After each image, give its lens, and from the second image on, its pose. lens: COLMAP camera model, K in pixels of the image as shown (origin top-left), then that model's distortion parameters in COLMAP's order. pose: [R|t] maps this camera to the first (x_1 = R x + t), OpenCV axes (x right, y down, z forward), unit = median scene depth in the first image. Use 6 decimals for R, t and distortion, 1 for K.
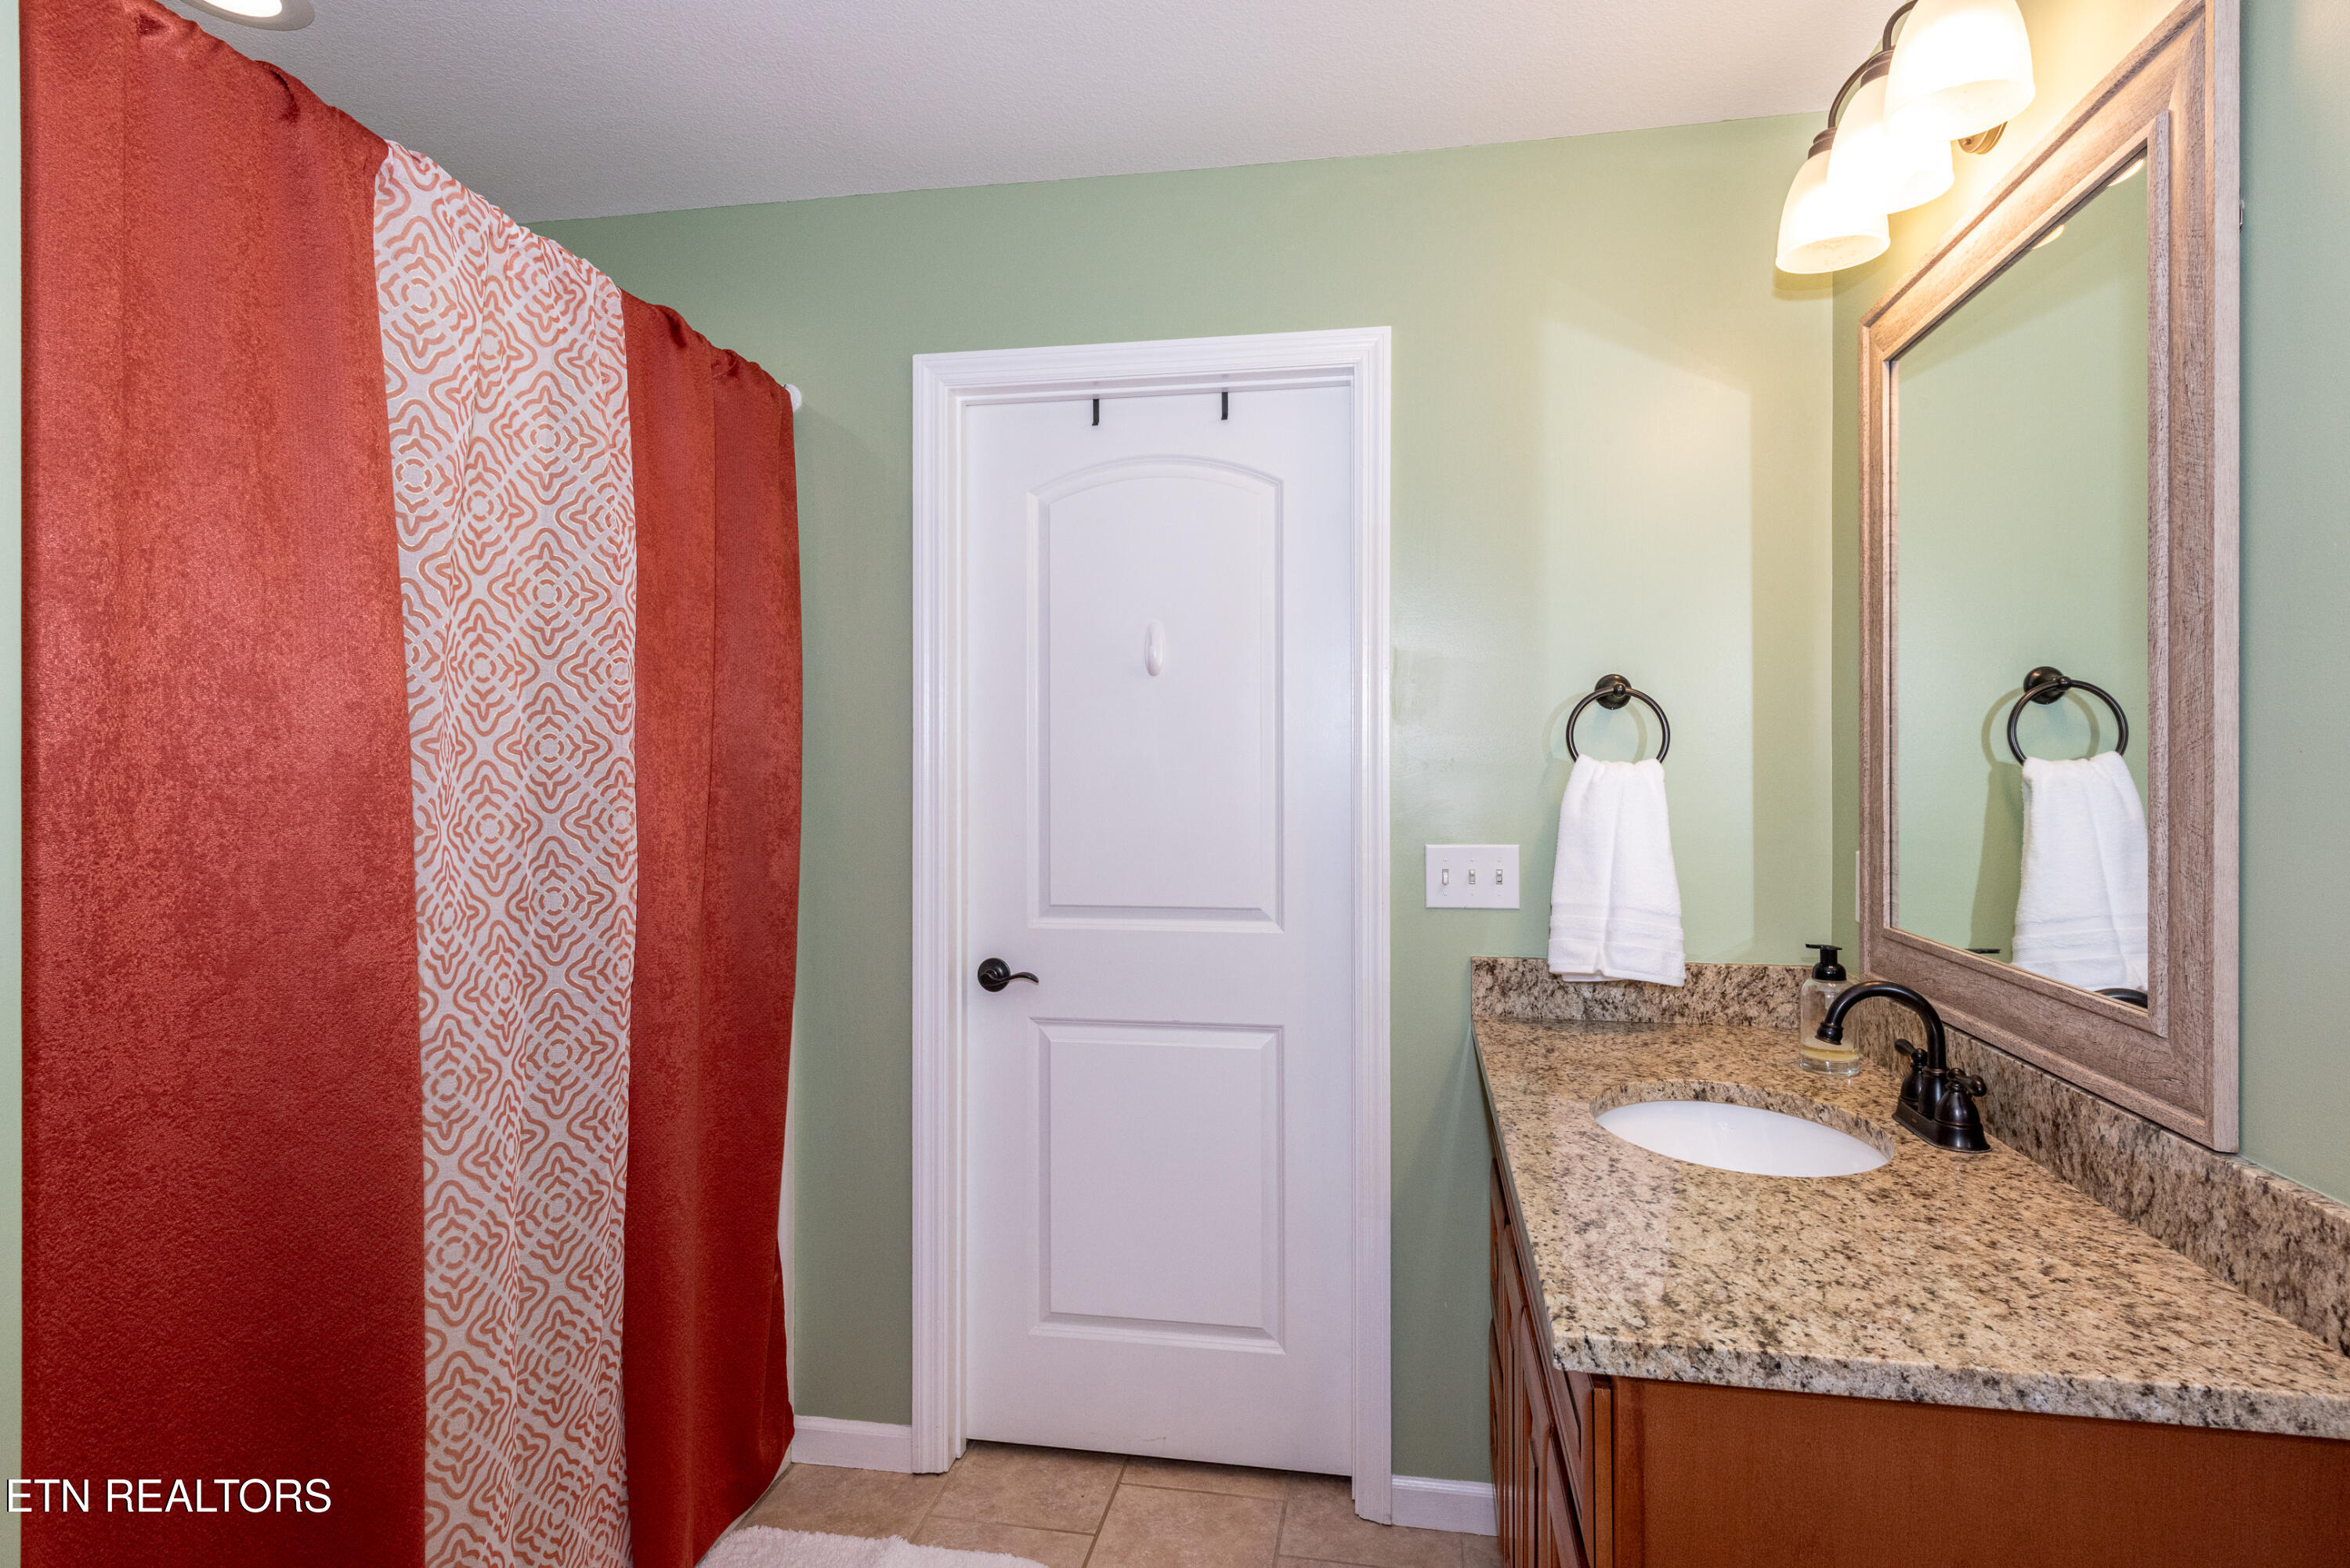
lens RADIAL K [[1243.7, 0, 1178.4], [0, 1243.7, 767.9], [0, 0, 1]] dist [0.015167, 0.000715]
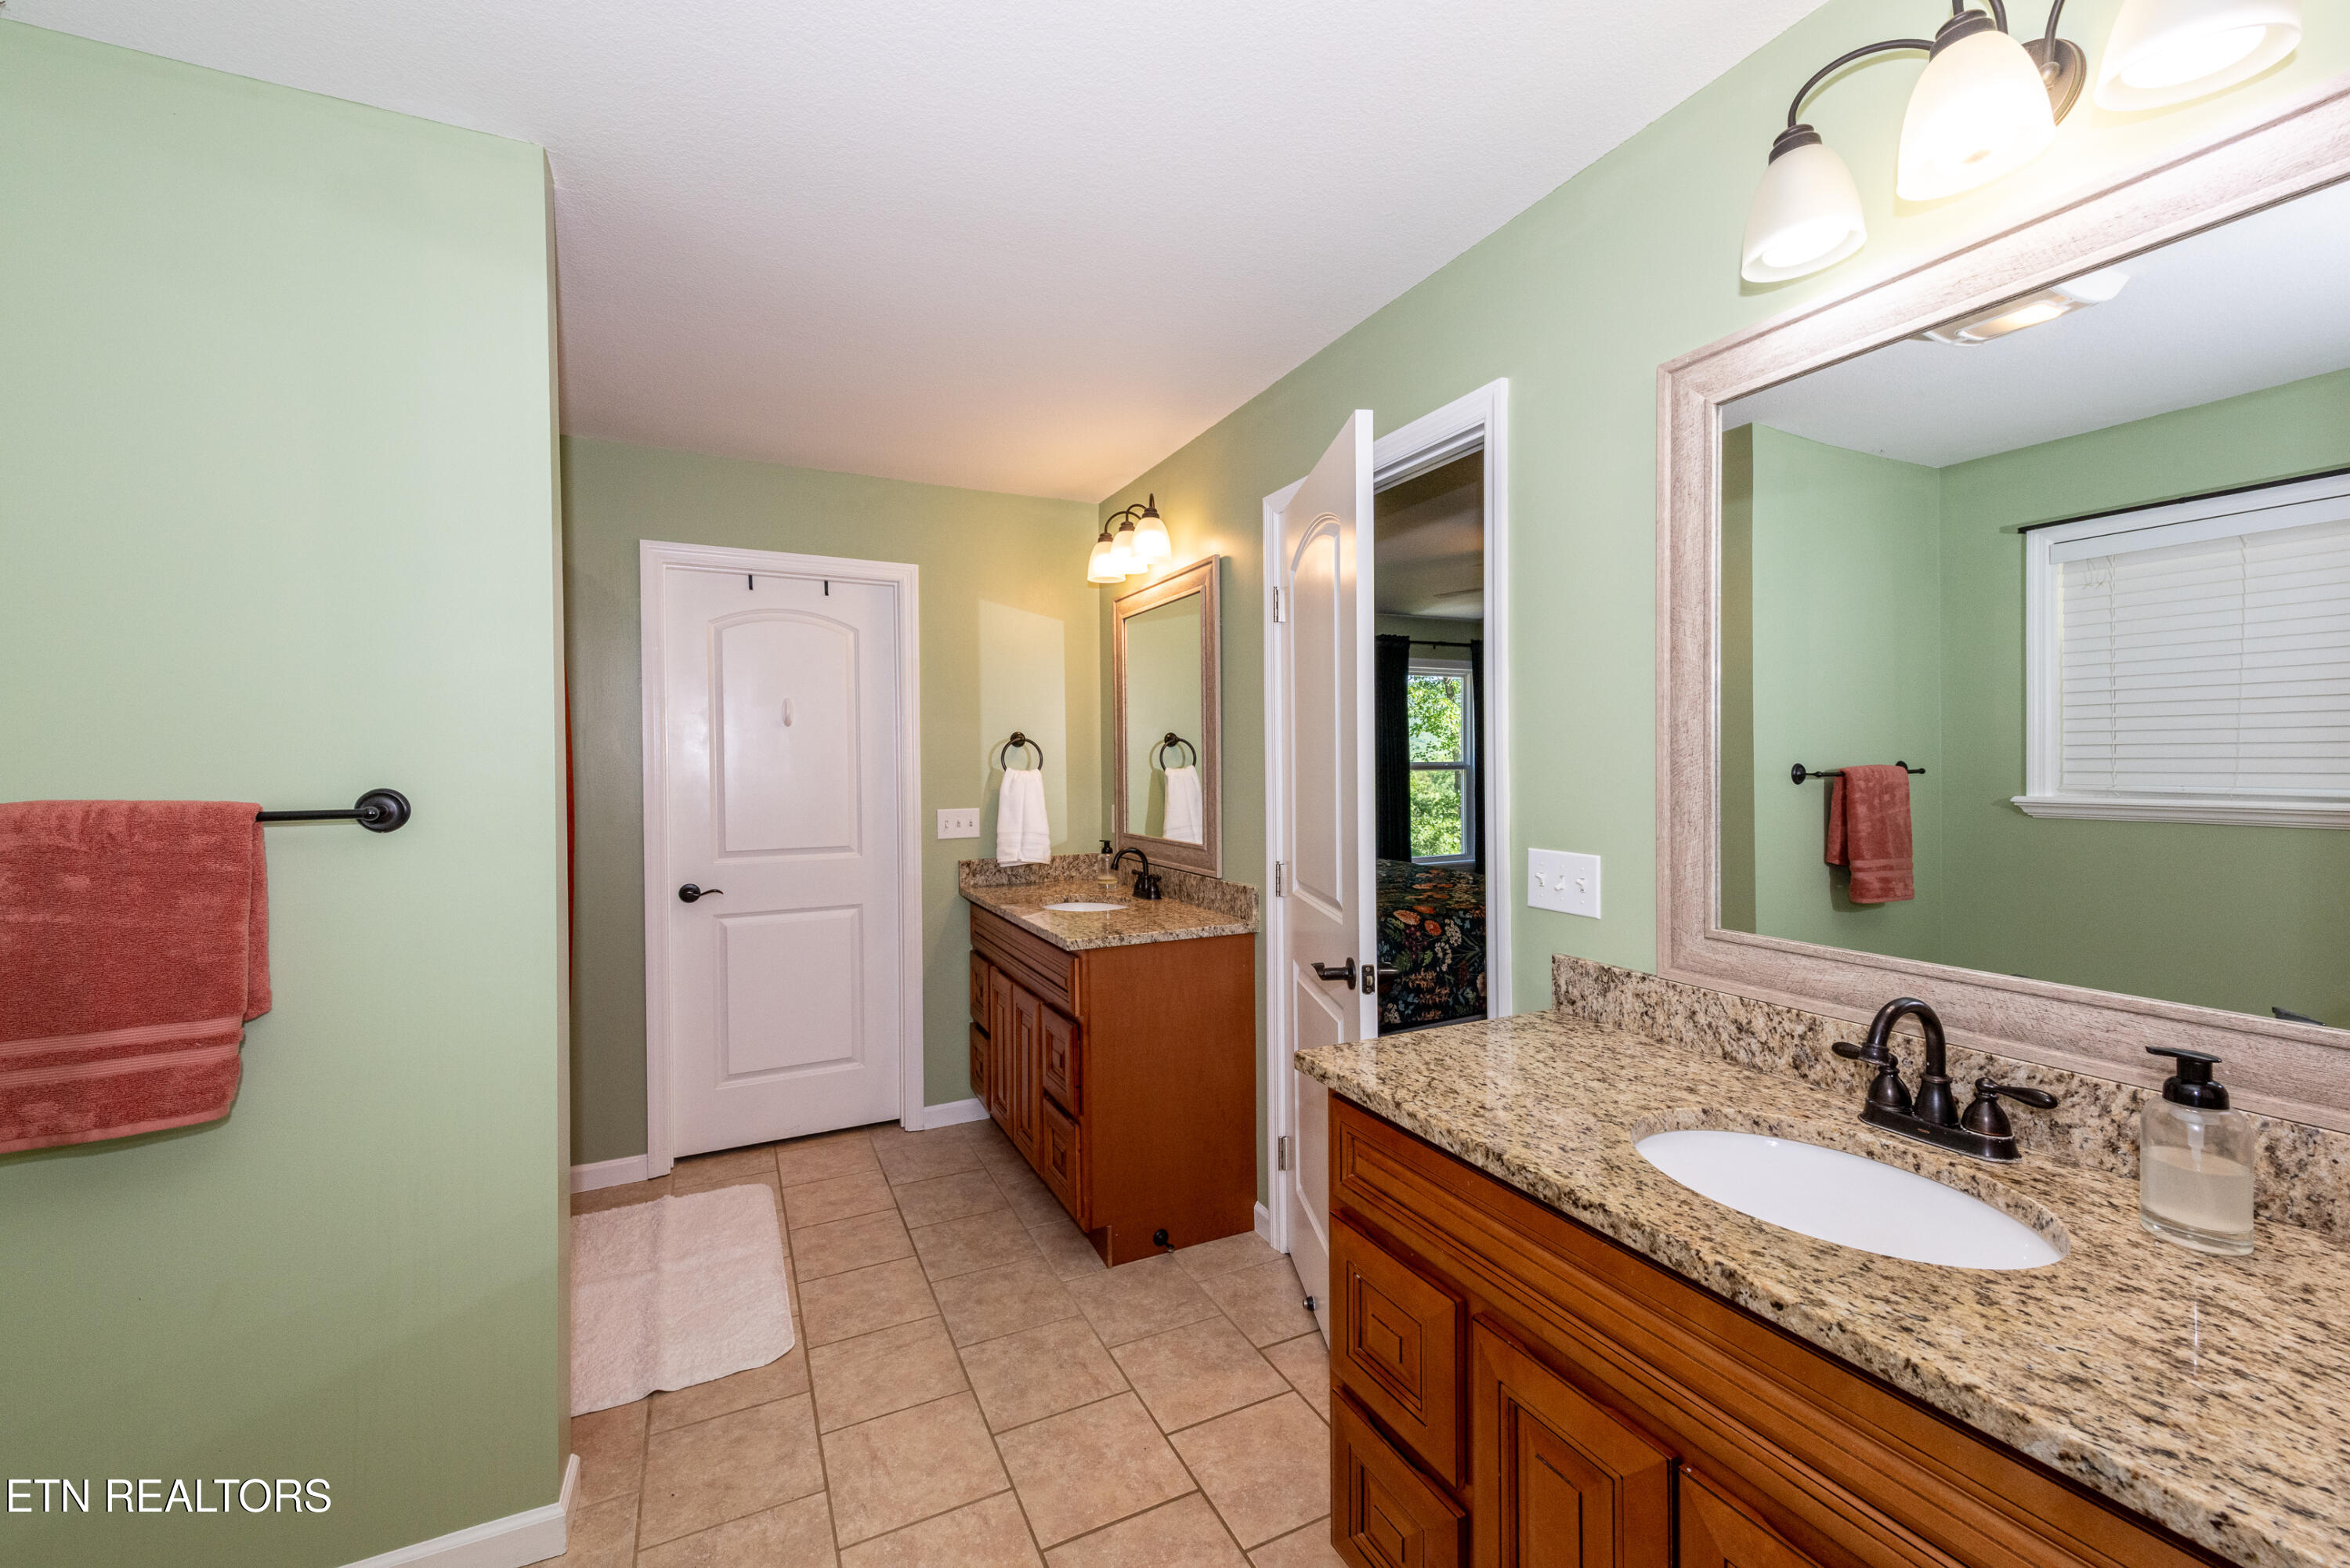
lens RADIAL K [[917.7, 0, 1175.0], [0, 917.7, 772.1], [0, 0, 1]] dist [0.002822, 0.000352]
pose [[0.806573, -0.012838, 0.590995, -0.421116], [0.009494, 0.999917, 0.008763, -0.013490], [-0.591059, -0.001457, 0.806627, -0.535780]]
